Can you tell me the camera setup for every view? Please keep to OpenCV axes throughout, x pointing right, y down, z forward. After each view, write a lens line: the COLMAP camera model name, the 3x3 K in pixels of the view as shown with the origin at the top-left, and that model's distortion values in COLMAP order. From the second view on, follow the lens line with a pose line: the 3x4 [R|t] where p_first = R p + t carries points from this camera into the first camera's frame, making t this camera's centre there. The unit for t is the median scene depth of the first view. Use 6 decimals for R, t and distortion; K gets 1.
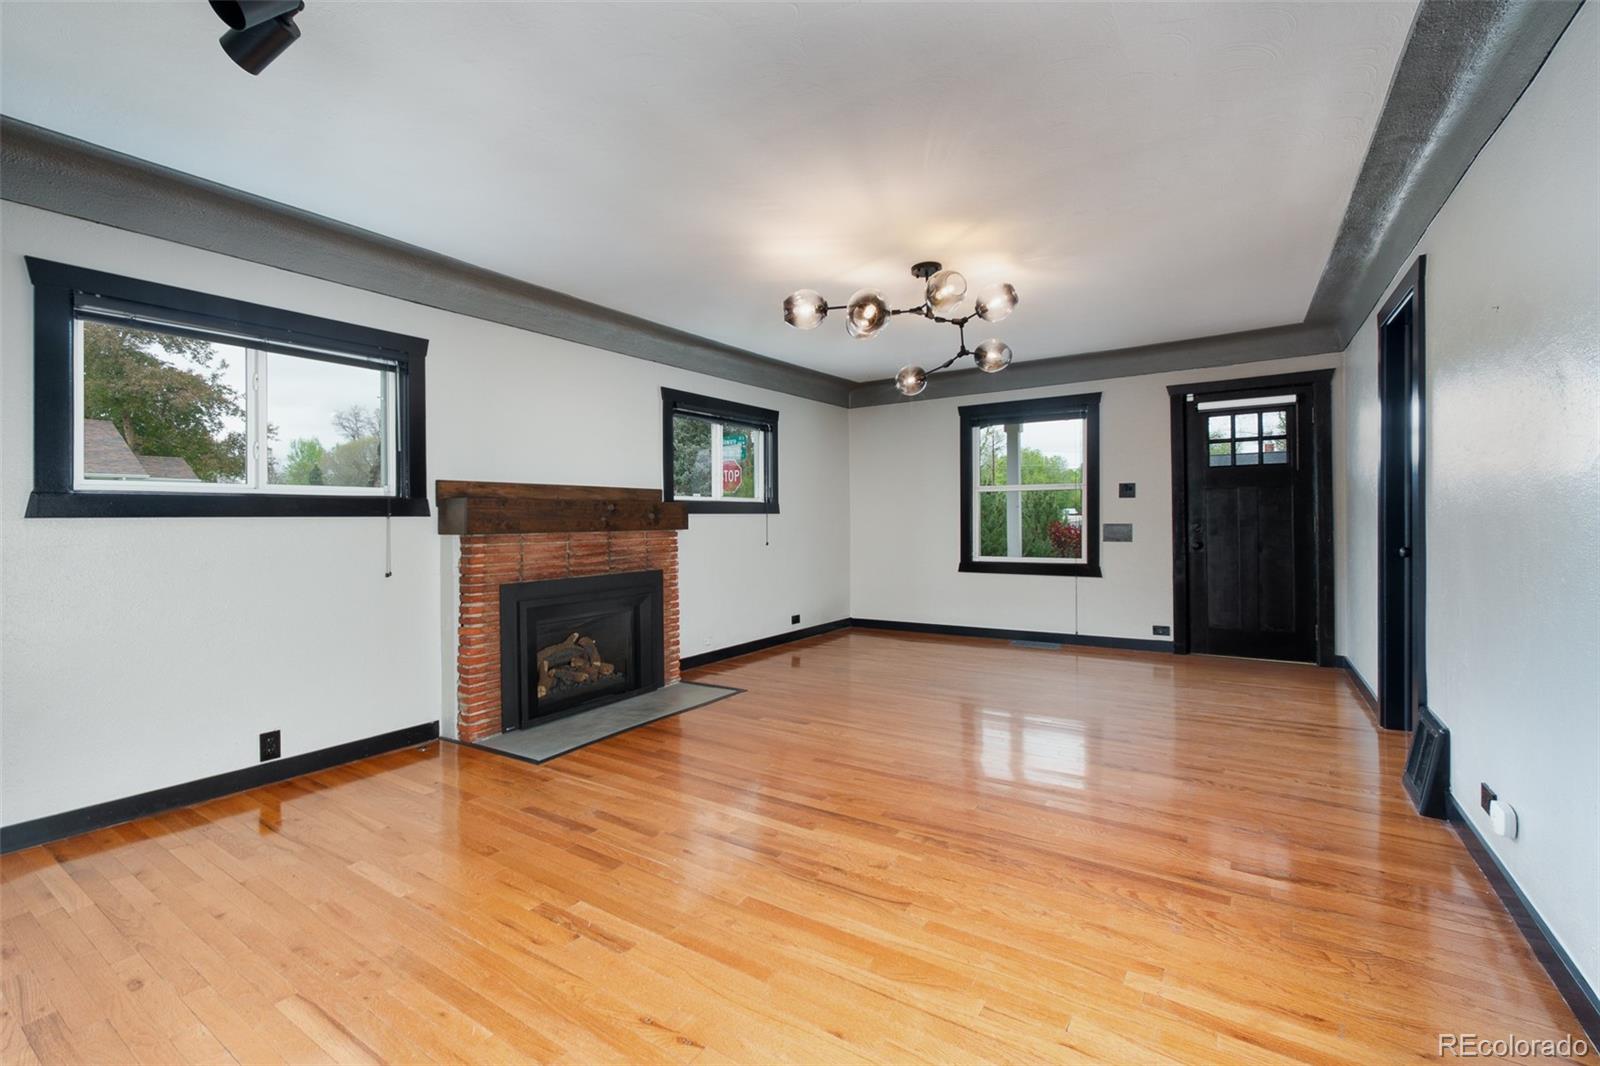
lens RADIAL K [[682.4, 0, 808.3], [0, 682.4, 518.7], [0, 0, 1]] dist [-0.001822, 0.000756]
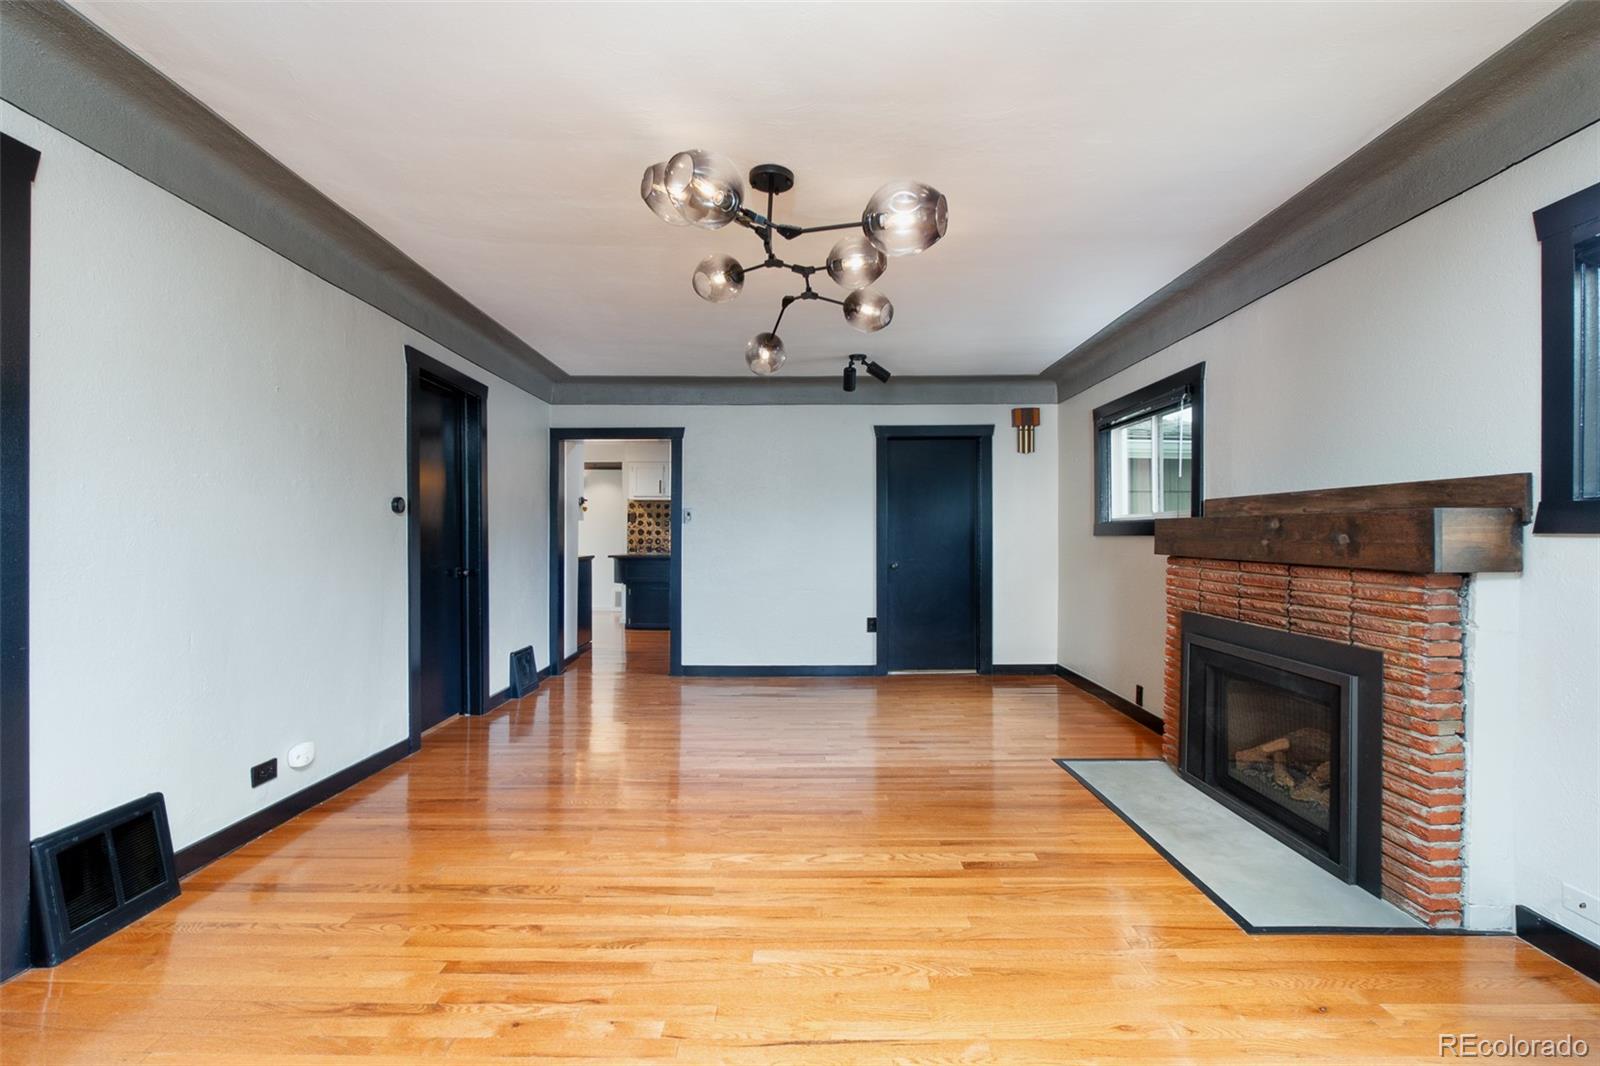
lens RADIAL K [[682.4, 0, 804.5], [0, 682.4, 537.1], [0, 0, 1]] dist [-0.001822, 0.000756]
pose [[-0.839629, 0.010508, -0.543058, 0.588229], [0.006740, 0.999937, 0.008928, -0.019581], [0.543118, 0.003836, -0.839648, 1.826935]]
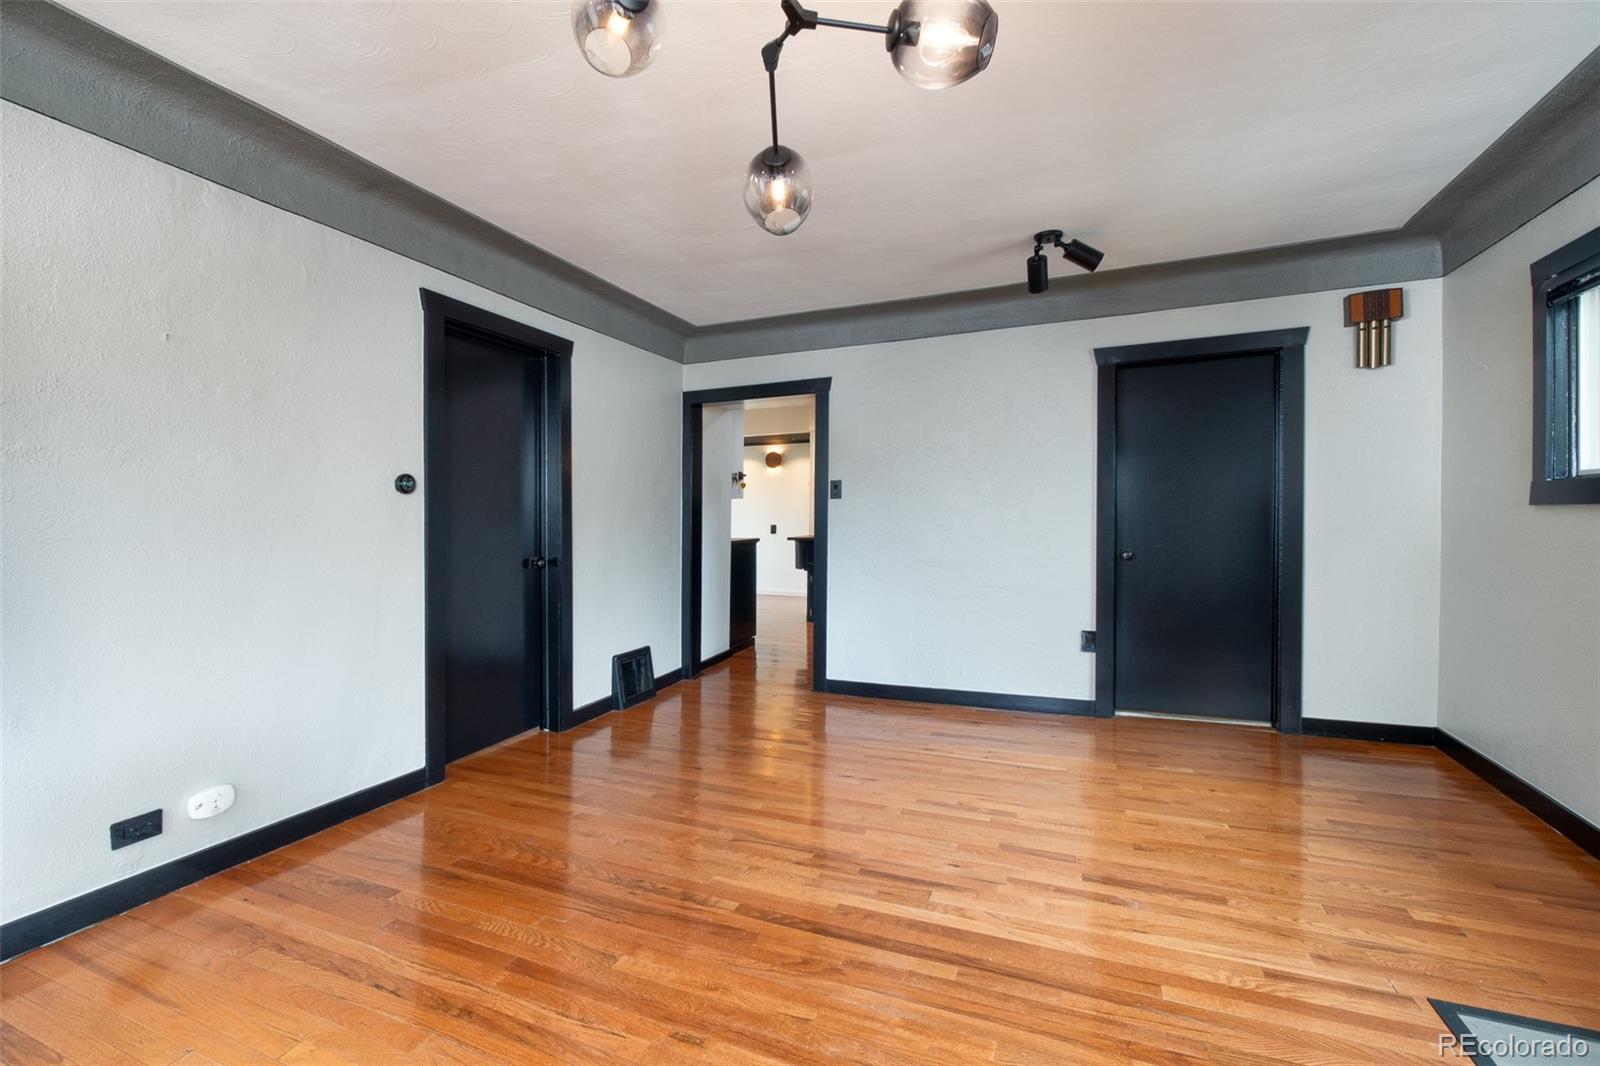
lens RADIAL K [[682.4, 0, 793.7], [0, 682.4, 533.9], [0, 0, 1]] dist [-0.001822, 0.000756]
pose [[-0.984108, 0.029593, -0.175087, 0.159791], [0.024489, 0.999212, 0.031244, -0.015271], [0.175874, 0.026460, -0.984057, 1.495003]]
